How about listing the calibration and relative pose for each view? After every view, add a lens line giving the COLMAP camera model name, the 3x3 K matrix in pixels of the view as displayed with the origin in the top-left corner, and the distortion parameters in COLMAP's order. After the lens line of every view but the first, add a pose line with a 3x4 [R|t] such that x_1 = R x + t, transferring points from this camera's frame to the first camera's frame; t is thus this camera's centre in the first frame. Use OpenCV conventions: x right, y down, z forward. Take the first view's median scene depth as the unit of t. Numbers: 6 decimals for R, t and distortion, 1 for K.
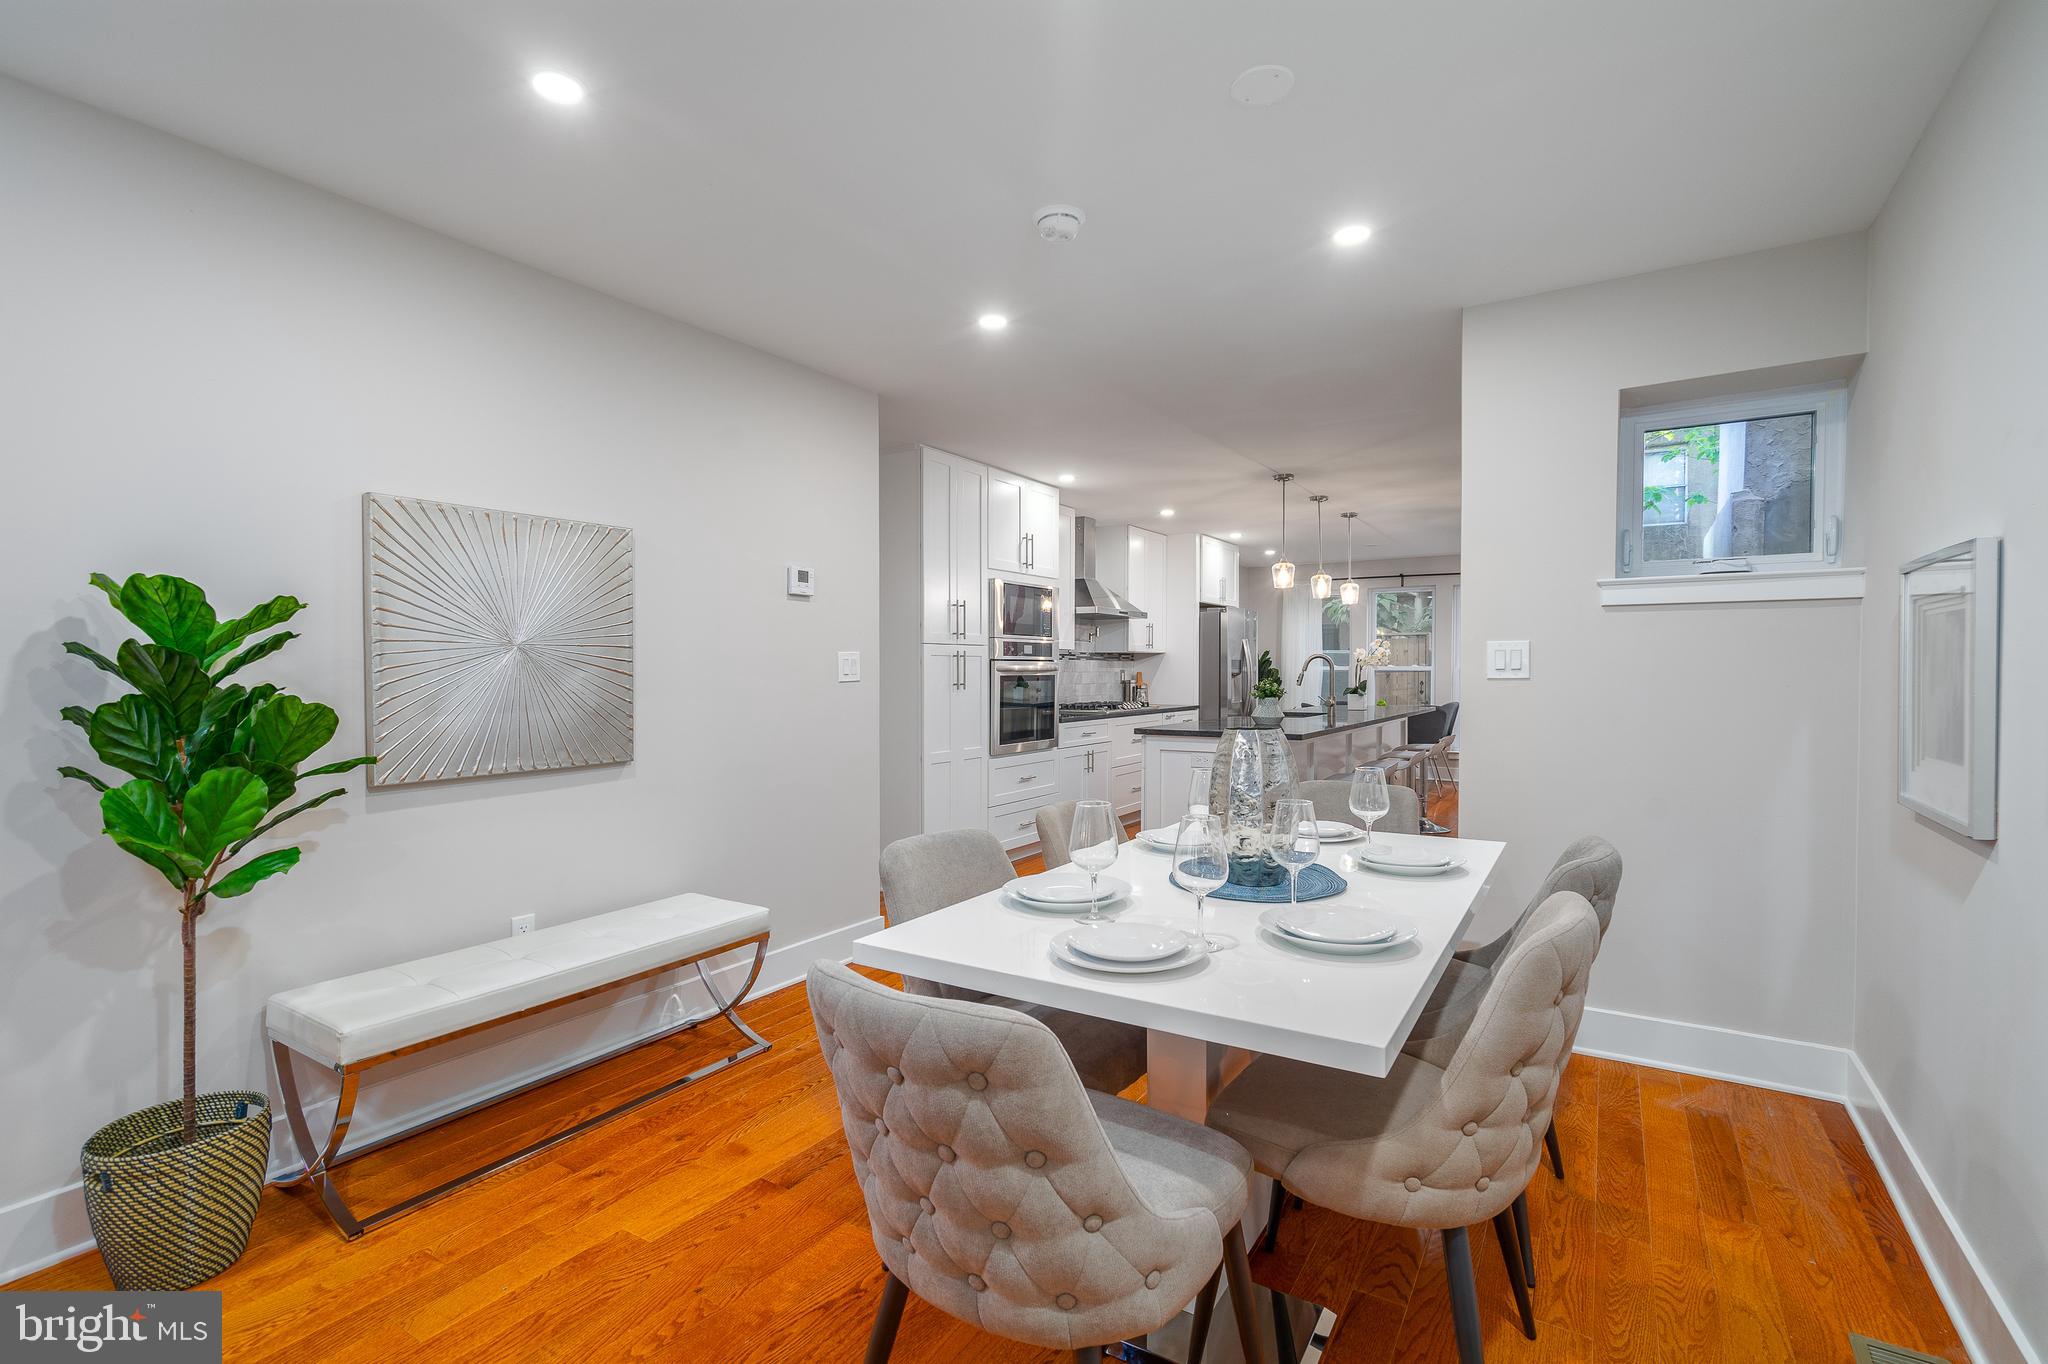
lens RADIAL K [[943.6, 0, 1048.1], [0, 943.6, 686.3], [0, 0, 1]] dist [0.006897, 0.000031]
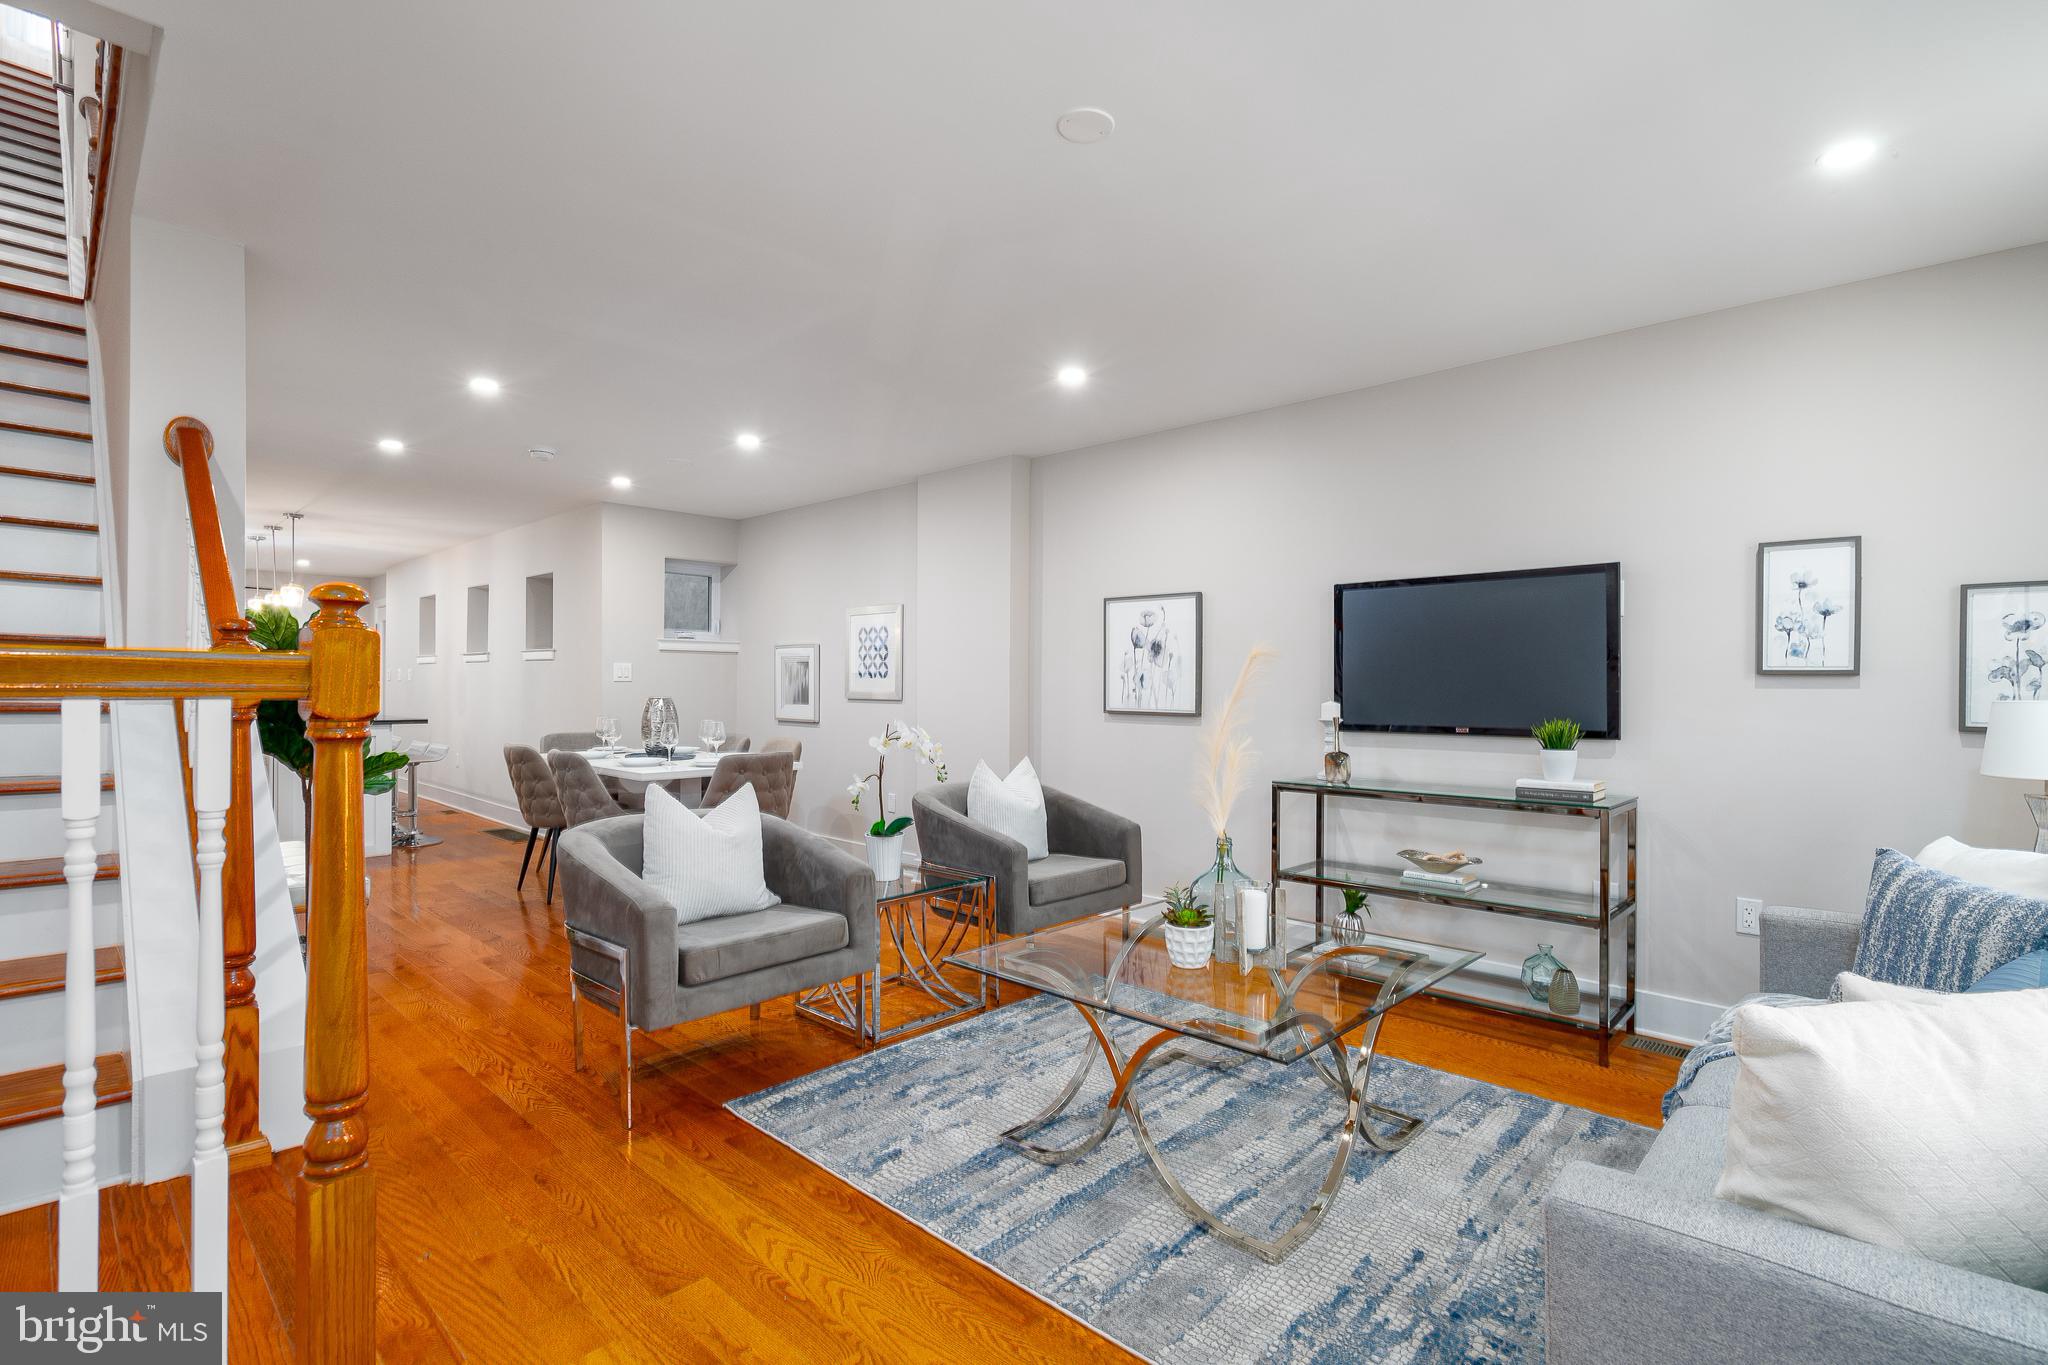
lens RADIAL K [[943.6, 0, 1048.1], [0, 943.6, 686.8], [0, 0, 1]] dist [0.006897, 0.000031]
pose [[0.201802, 0.002348, 0.979424, -0.735954], [0.011039, 0.999928, -0.004672, 0.013169], [-0.979364, 0.011755, 0.201761, -0.196342]]
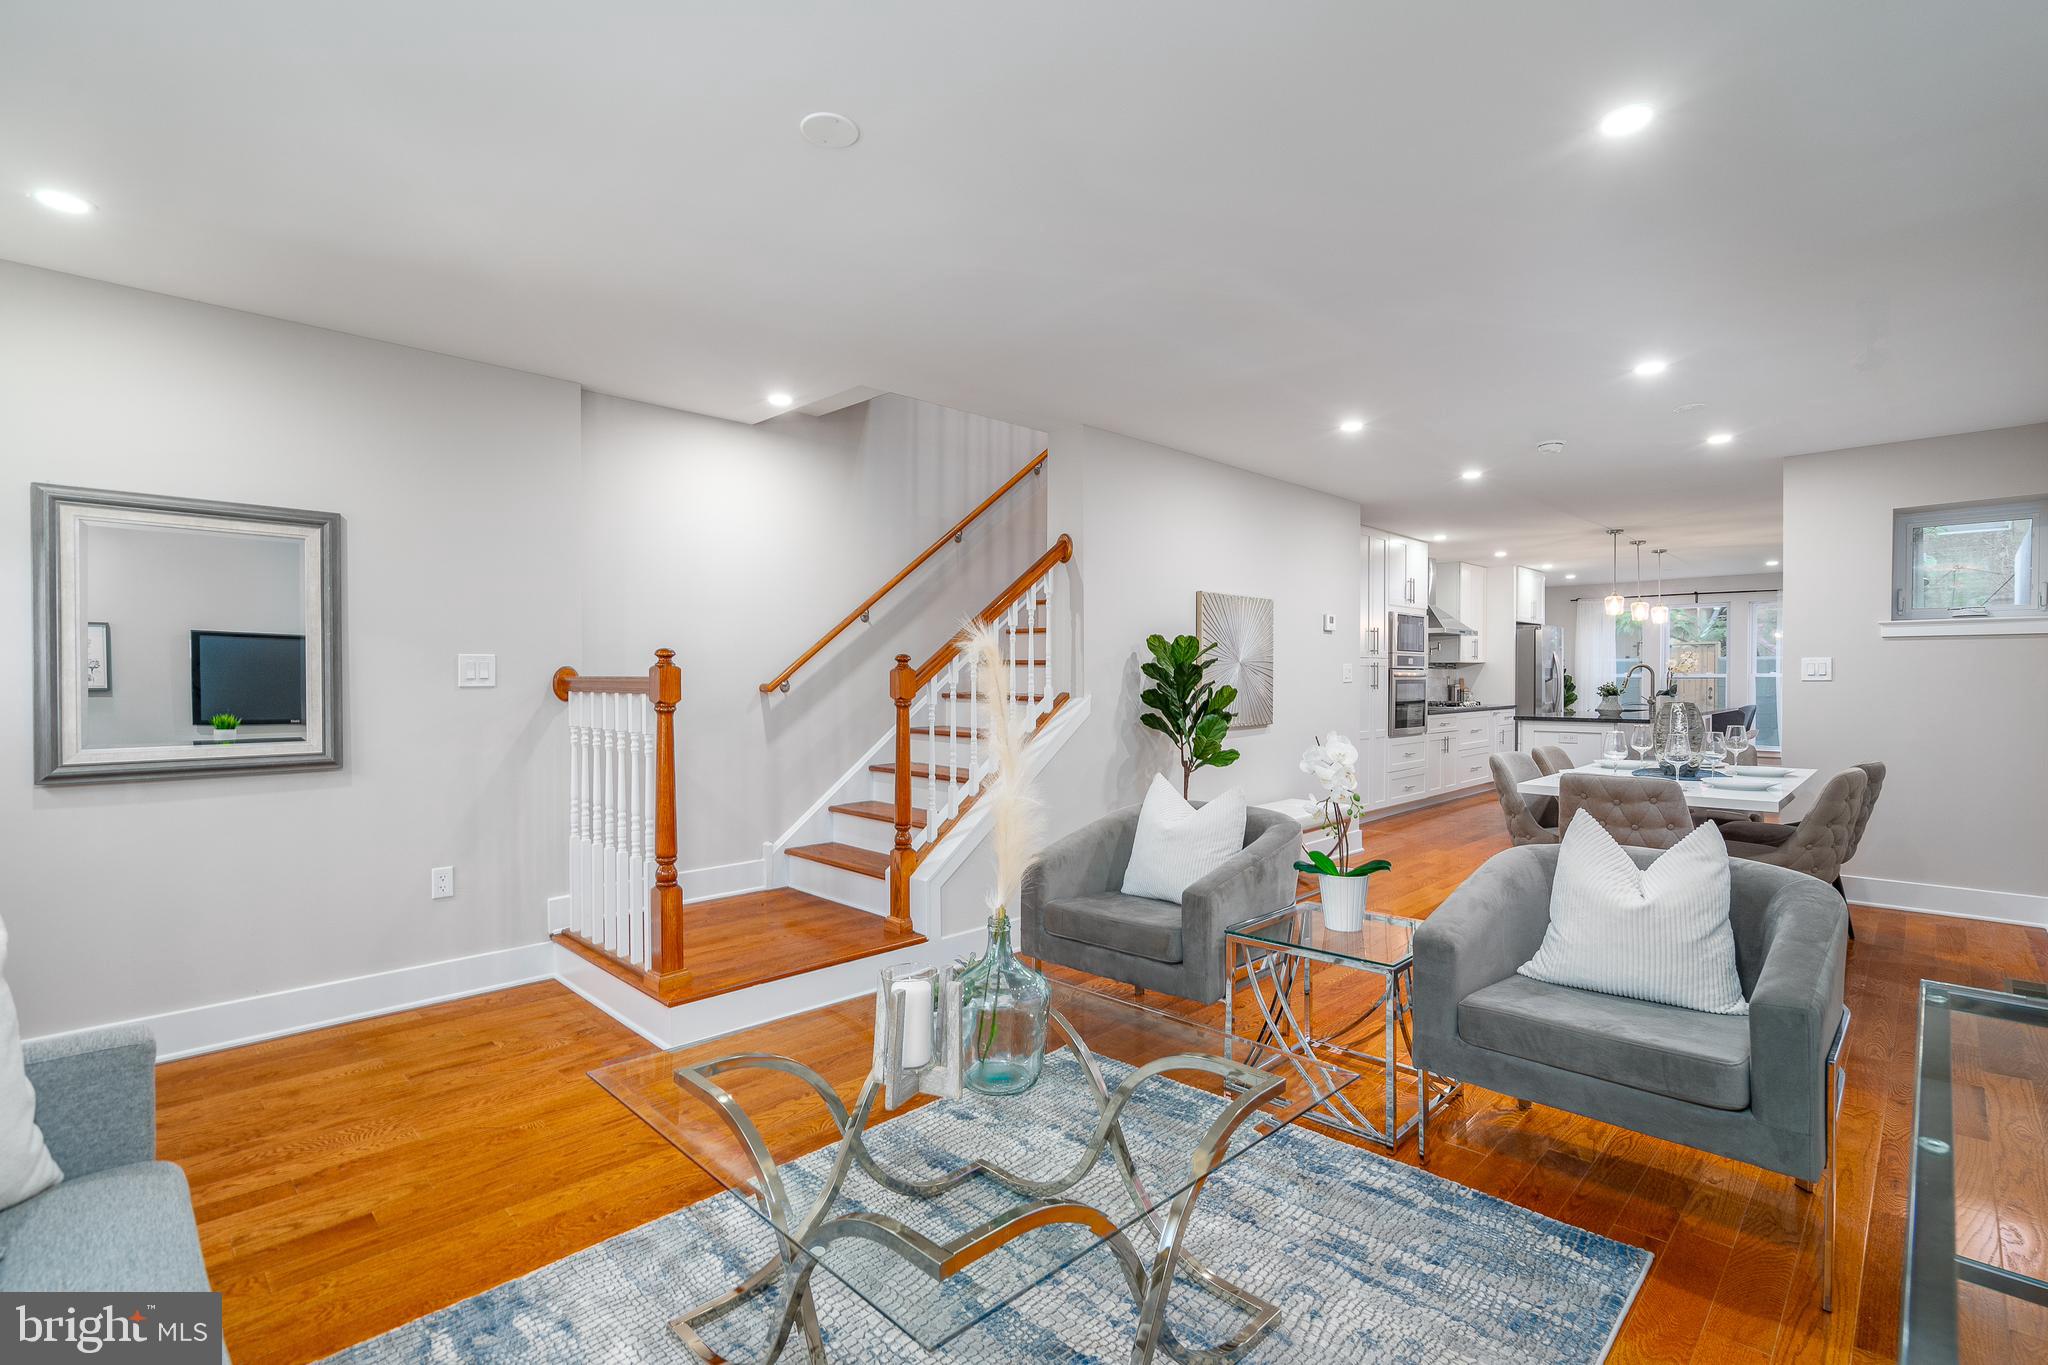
lens RADIAL K [[943.6, 0, 1048.1], [0, 943.6, 686.8], [0, 0, 1]] dist [0.006897, 0.000031]
pose [[0.976963, 0.003243, -0.213386, -0.242172], [-0.004944, 0.999960, -0.007436, 0.011254], [0.213353, 0.008320, 0.976940, -0.464139]]
